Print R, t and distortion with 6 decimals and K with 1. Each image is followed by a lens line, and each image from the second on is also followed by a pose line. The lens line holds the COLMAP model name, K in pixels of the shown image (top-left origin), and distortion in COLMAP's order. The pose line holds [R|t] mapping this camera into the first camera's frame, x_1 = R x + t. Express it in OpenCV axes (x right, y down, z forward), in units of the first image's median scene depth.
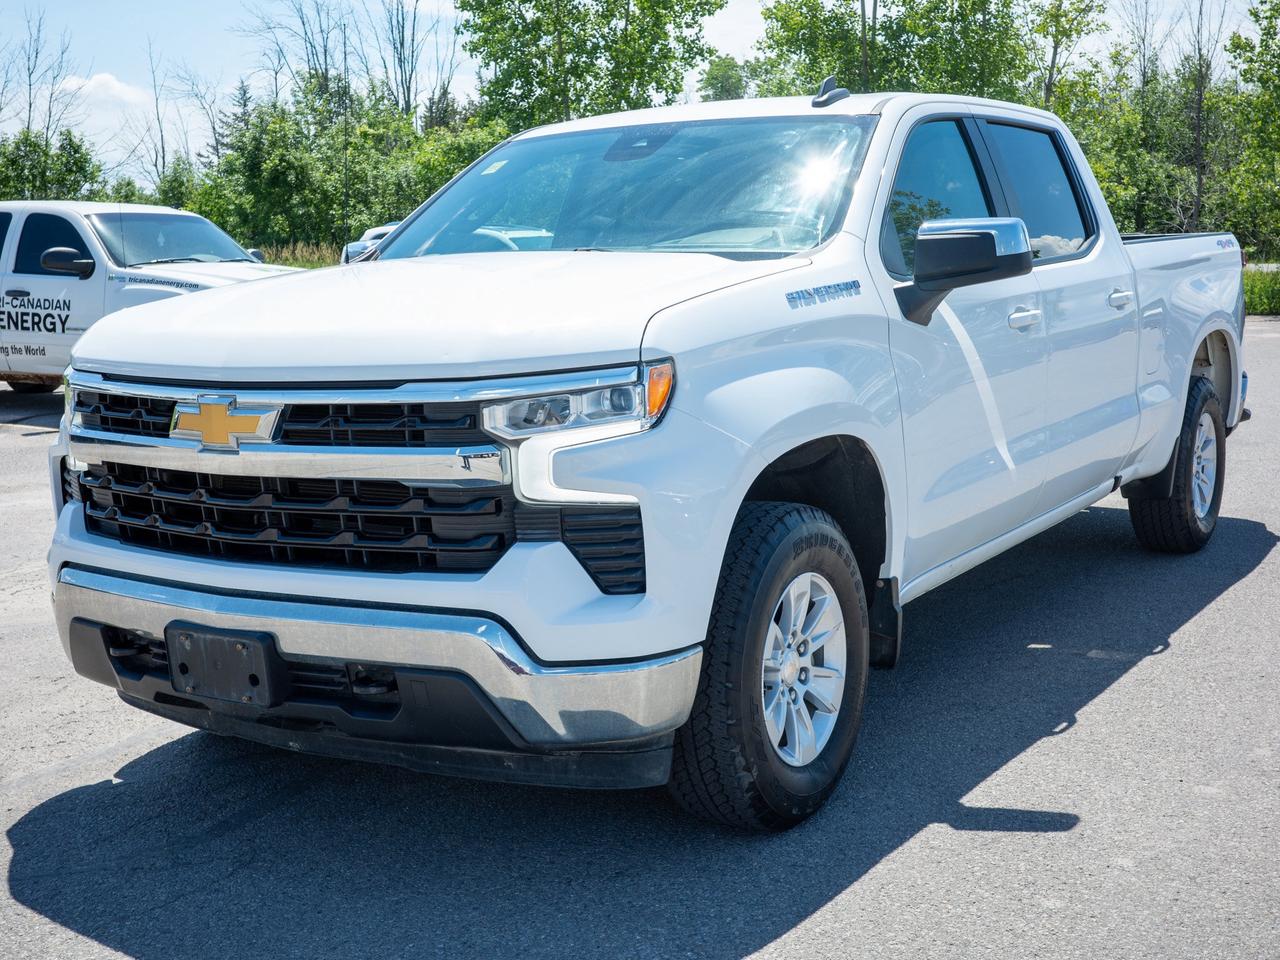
lens RADIAL K [[1611.6, 0, 608.4], [0, 1611.6, 483.1], [0, 0, 1]] dist [0.013152, 0.040752]
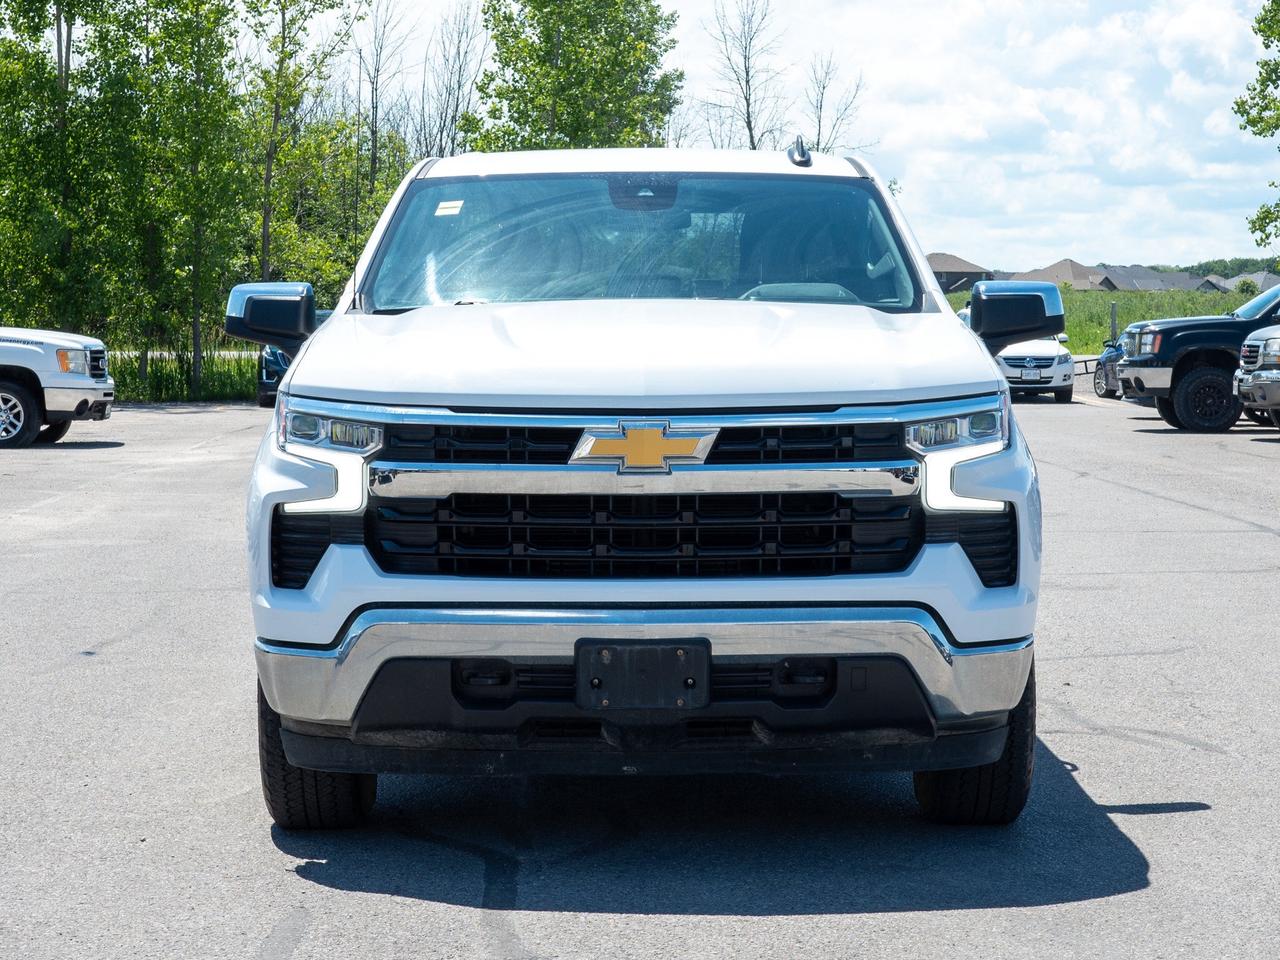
lens RADIAL K [[3061.8, 0, 640.0], [0, 3061.8, 480.0], [0, 0, 1]] dist [0.058598, 0.102210]
pose [[0.845298, -0.000812, 0.534295, -1.304438], [0.054229, 0.994965, -0.084283, 0.153257], [-0.531537, 0.100219, 0.841086, -0.697195]]
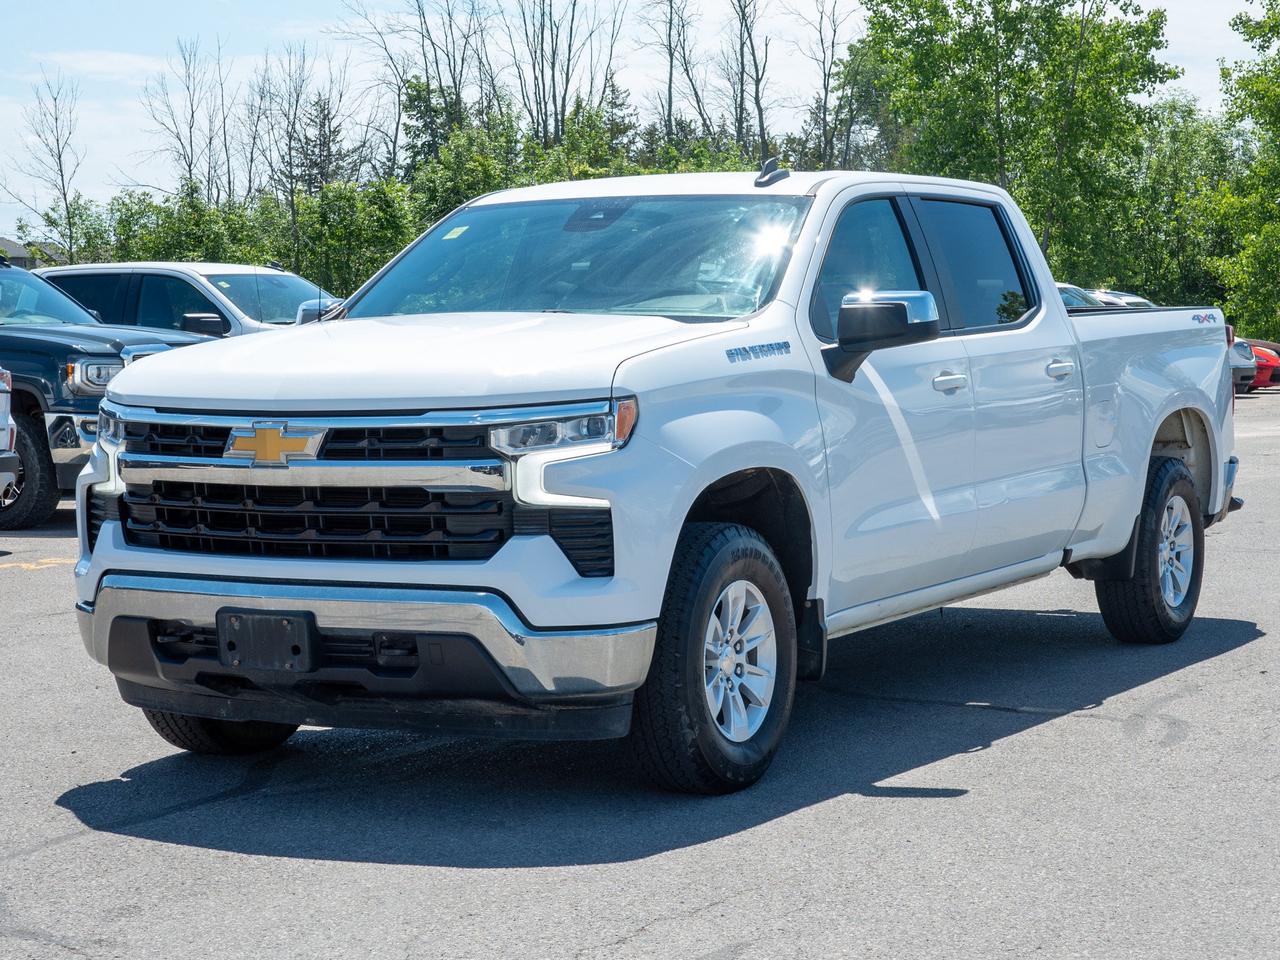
lens RADIAL K [[2592.7, 0, 640.0], [0, 2592.7, 480.0], [0, 0, 1]] dist [0.047601, 0.010201]
pose [[0.997908, 0.013346, 0.063264, -0.081337], [-0.008169, 0.996649, -0.081388, 0.147955], [-0.064139, 0.080701, 0.994673, -0.987240]]
